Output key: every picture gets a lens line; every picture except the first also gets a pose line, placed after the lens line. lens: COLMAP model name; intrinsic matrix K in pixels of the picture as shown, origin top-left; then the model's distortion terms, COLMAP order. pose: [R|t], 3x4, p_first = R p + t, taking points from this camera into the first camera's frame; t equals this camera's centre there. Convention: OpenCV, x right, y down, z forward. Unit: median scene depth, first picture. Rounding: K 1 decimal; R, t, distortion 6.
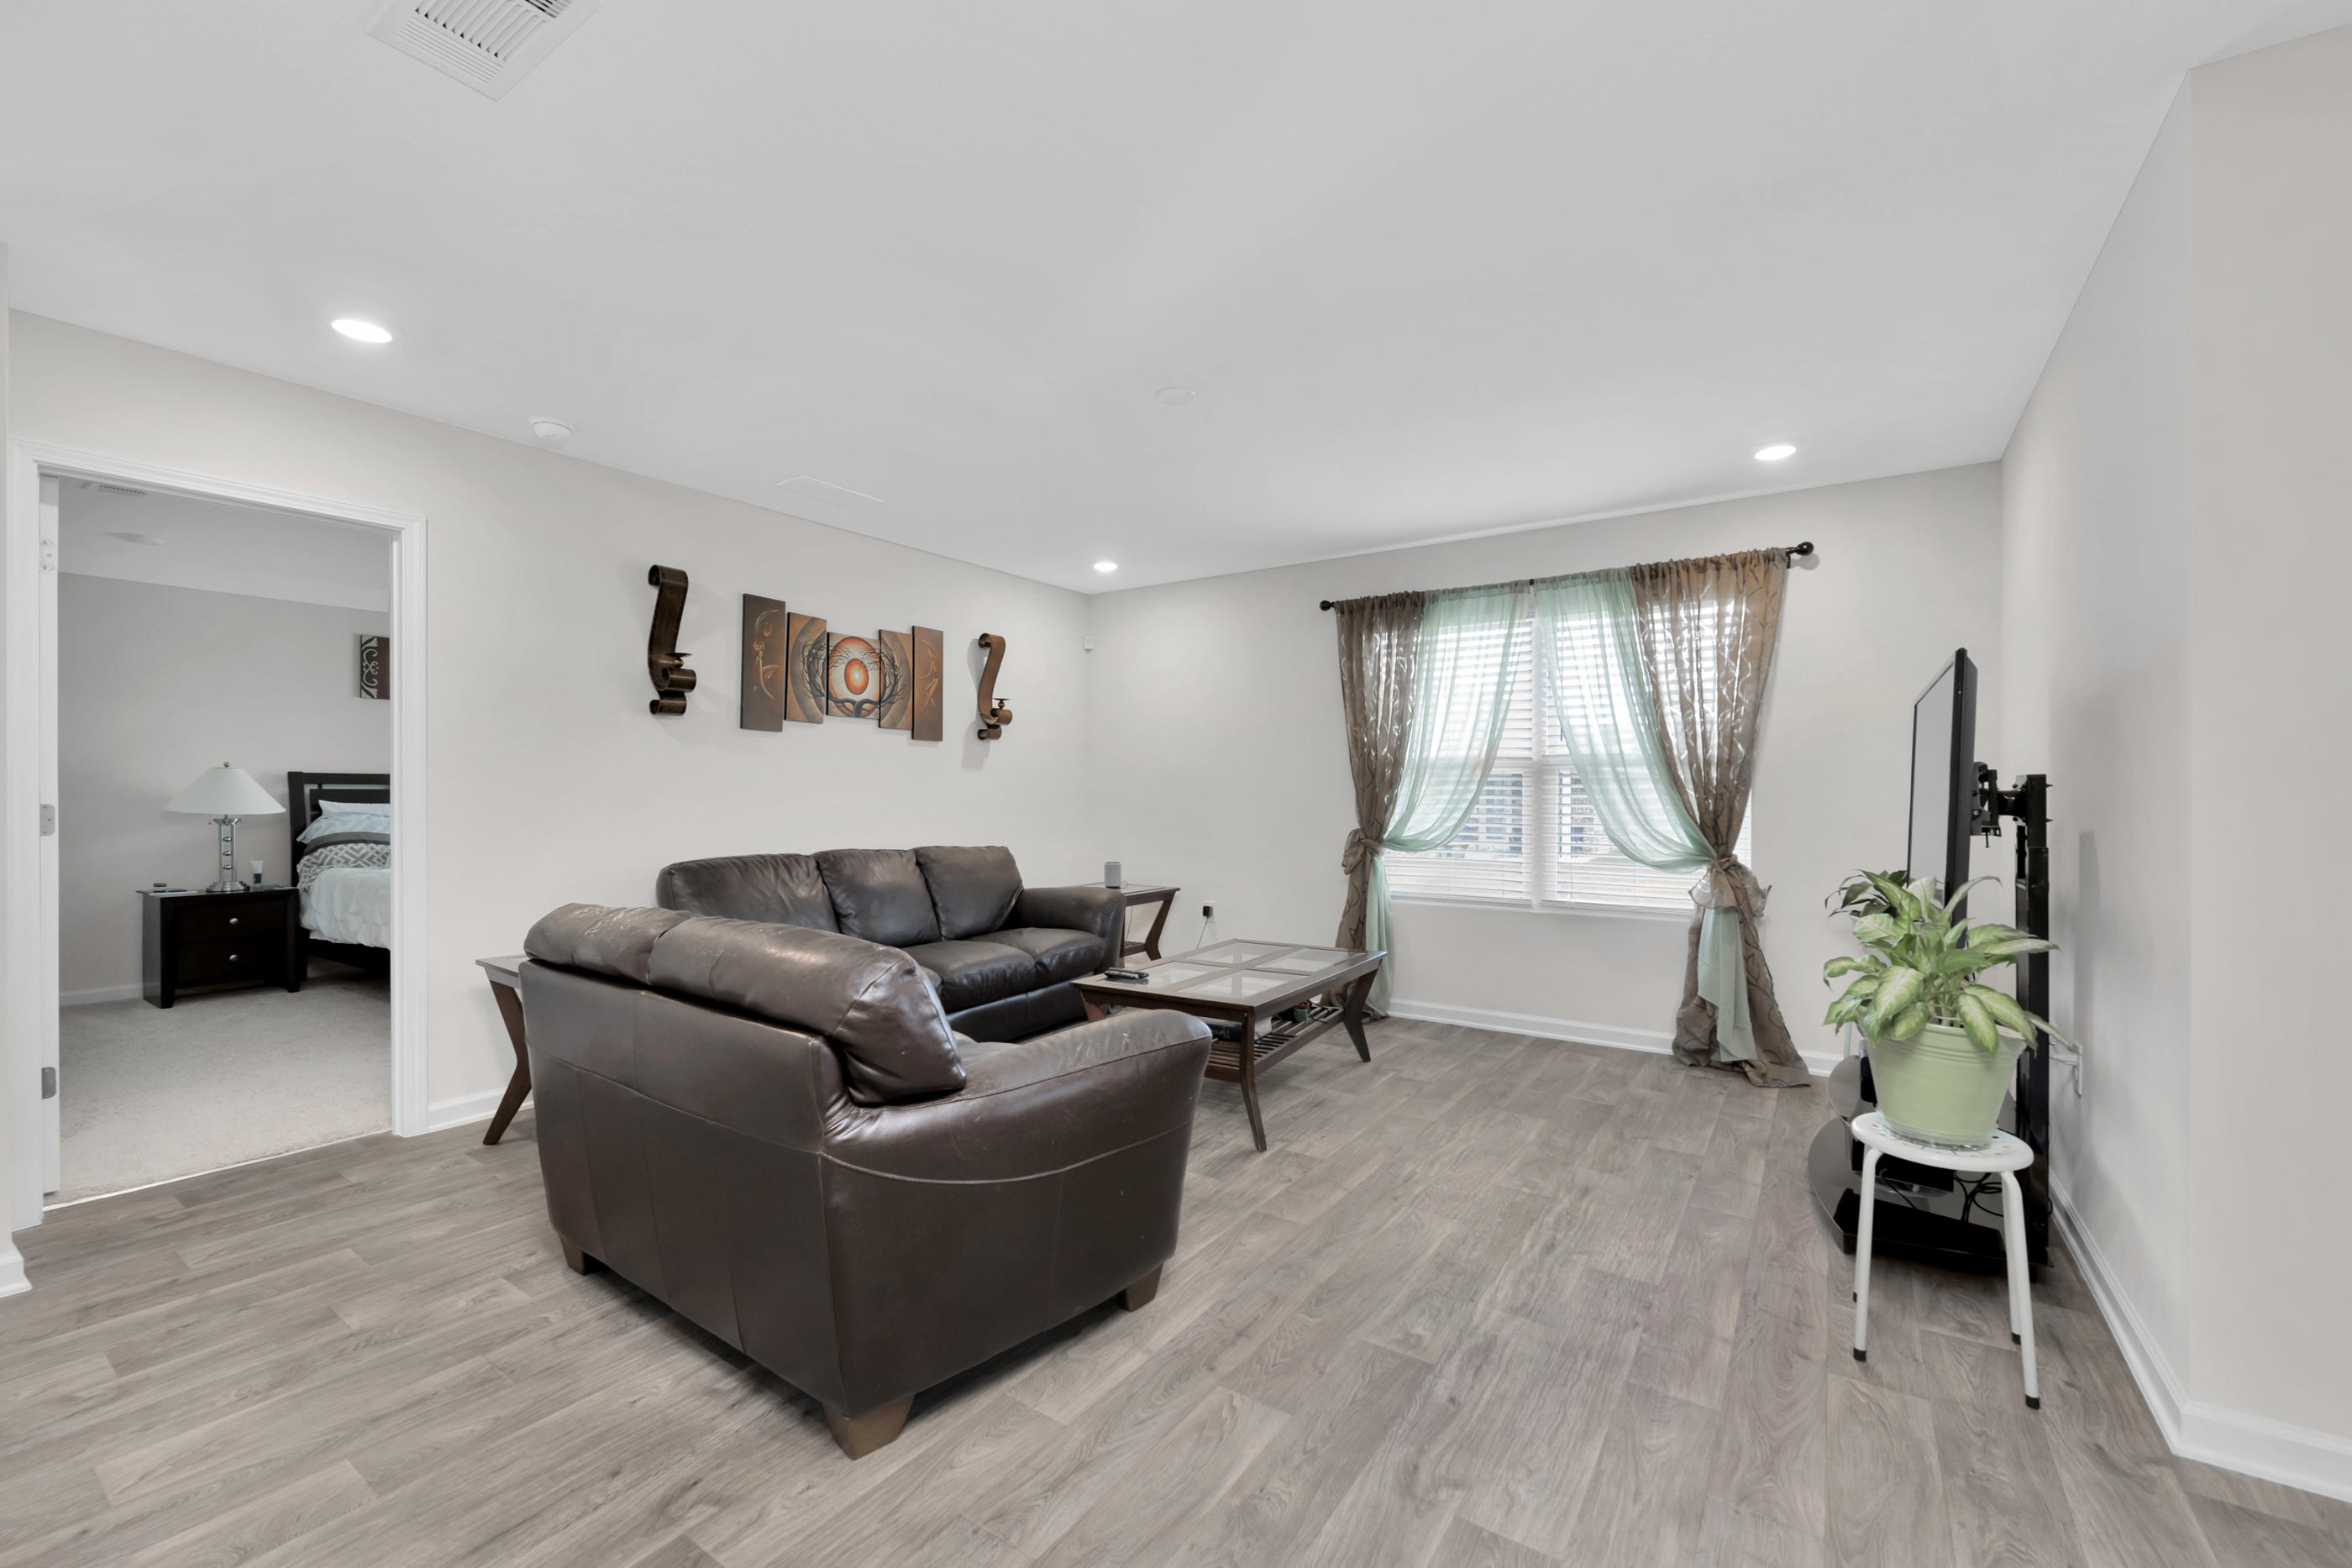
lens RADIAL K [[950.2, 0, 1166.4], [0, 950.2, 771.8], [0, 0, 1]] dist [-0.002014, -0.000840]
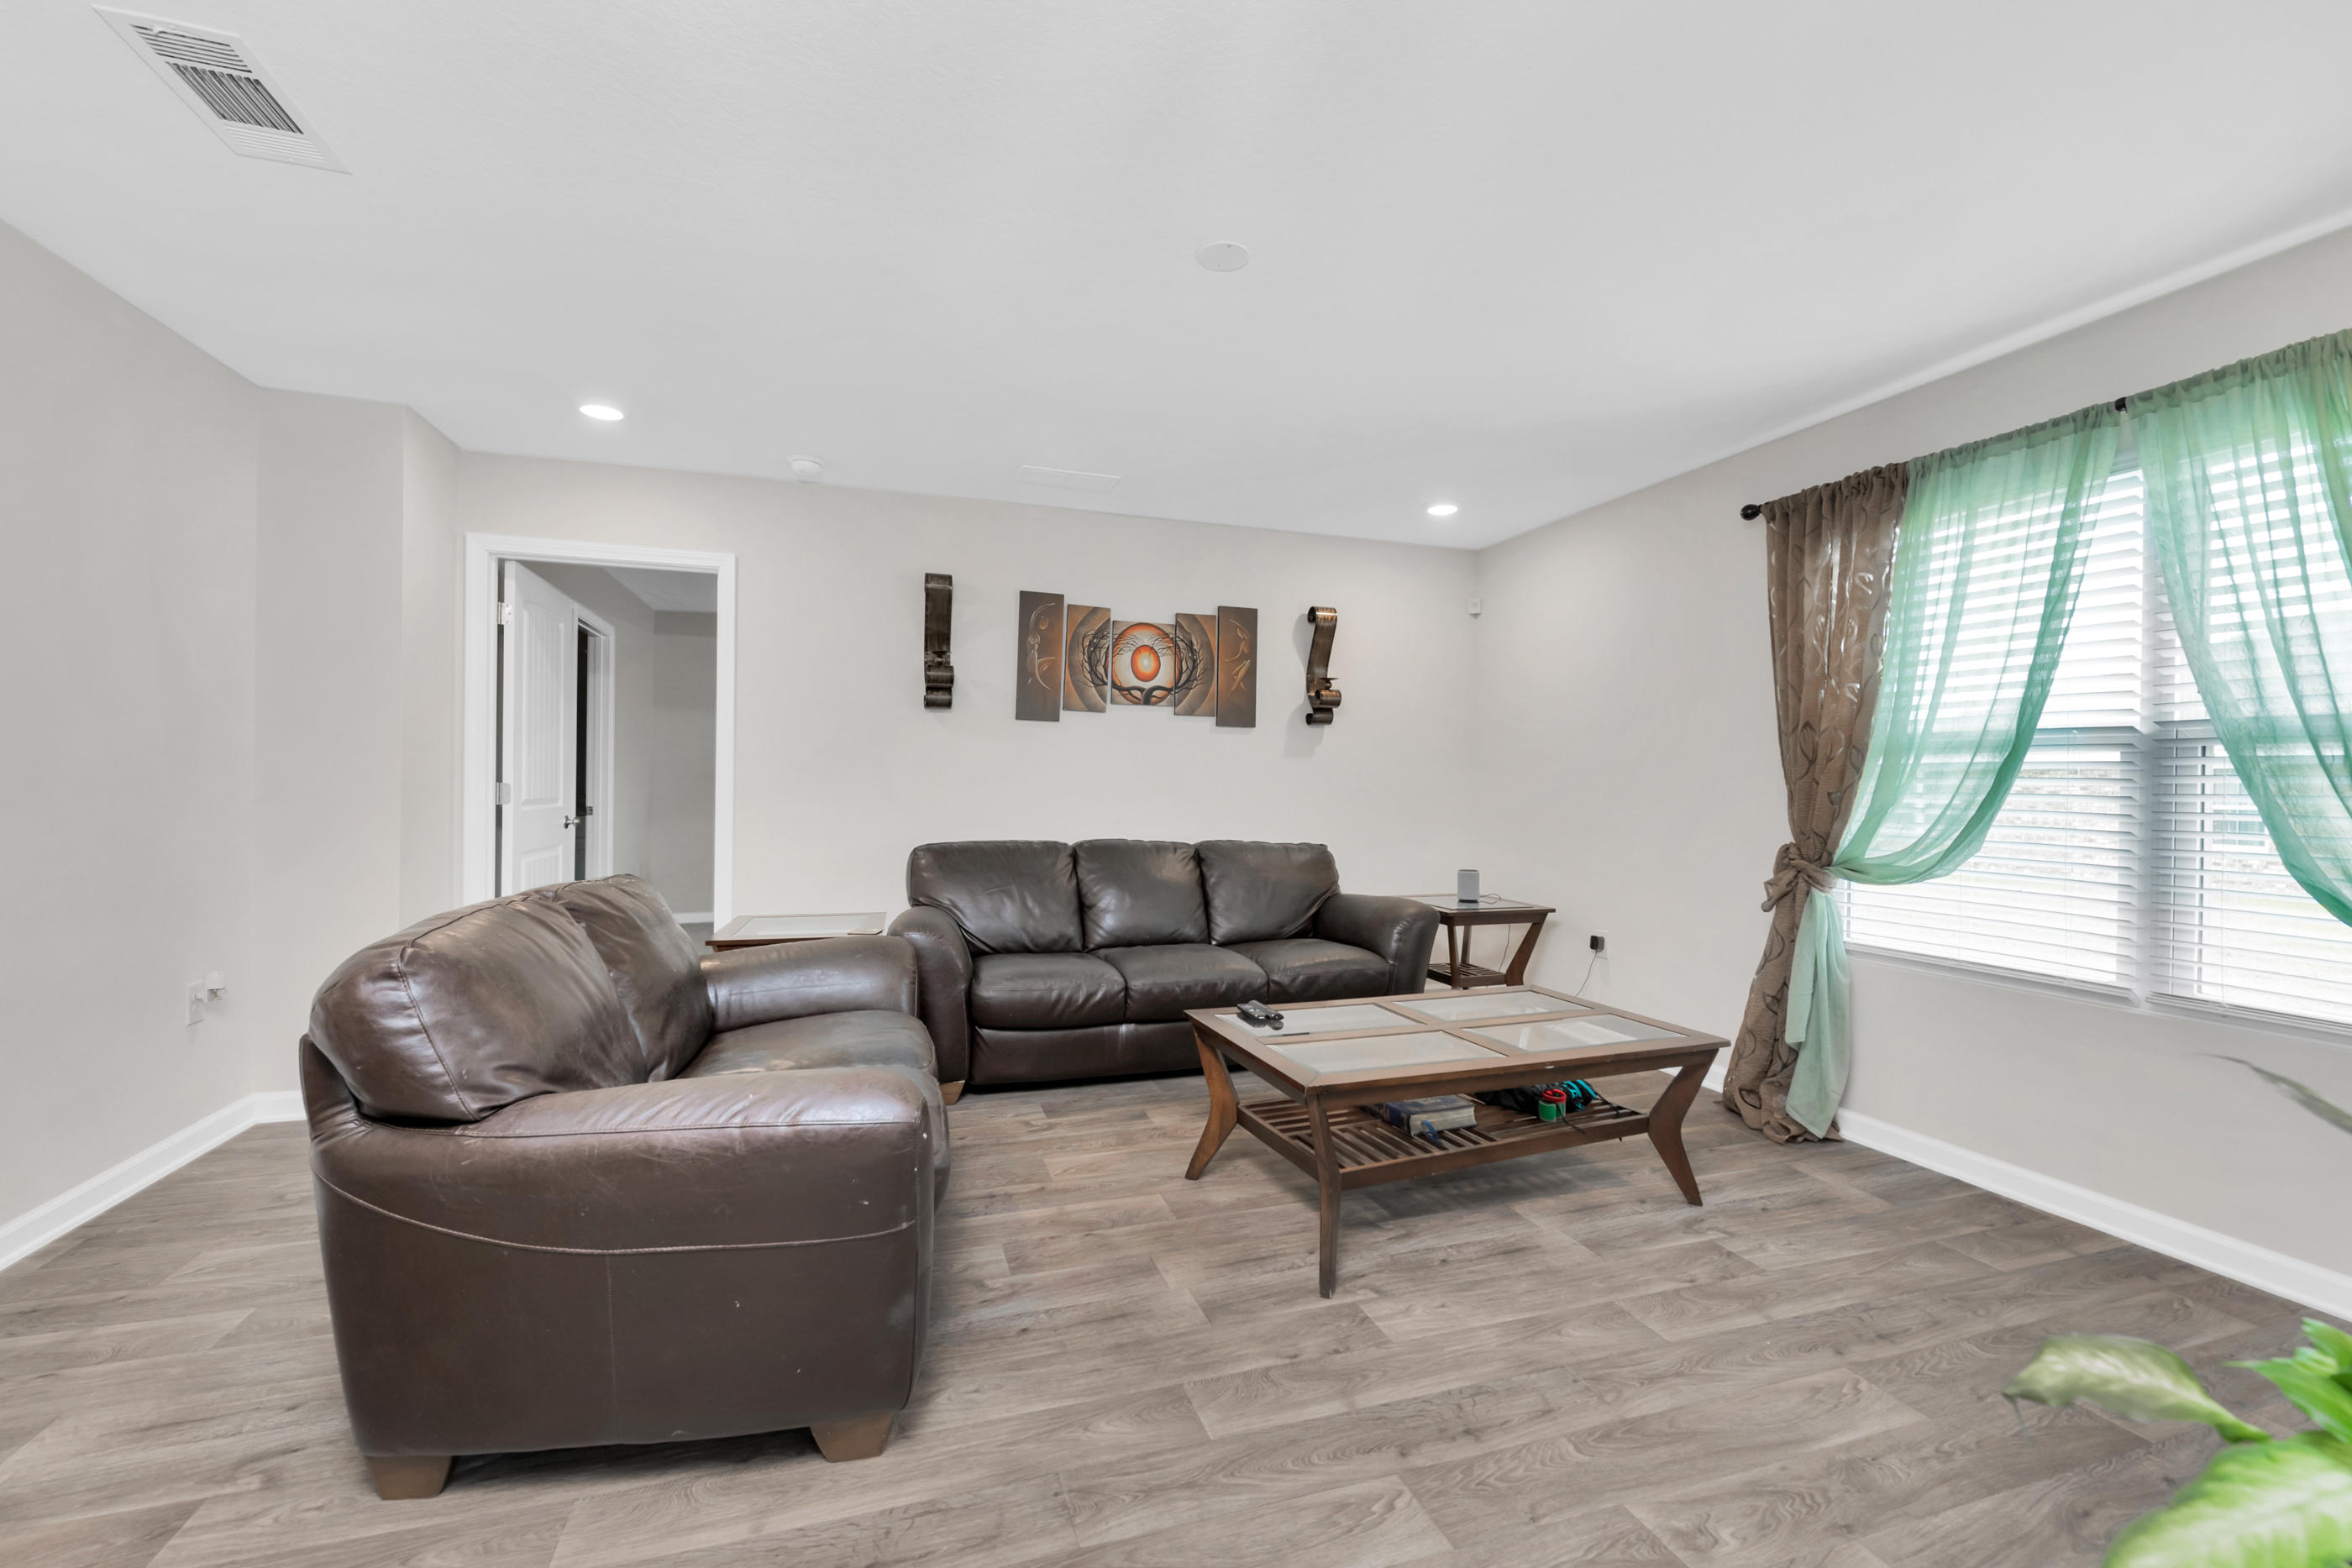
lens RADIAL K [[950.2, 0, 1162.7], [0, 950.2, 764.4], [0, 0, 1]] dist [-0.002014, -0.000840]
pose [[0.798375, -0.003421, -0.602151, 0.264908], [0.004914, 0.999988, 0.000834, 0.002746], [0.602141, -0.003624, 0.798382, 0.228370]]
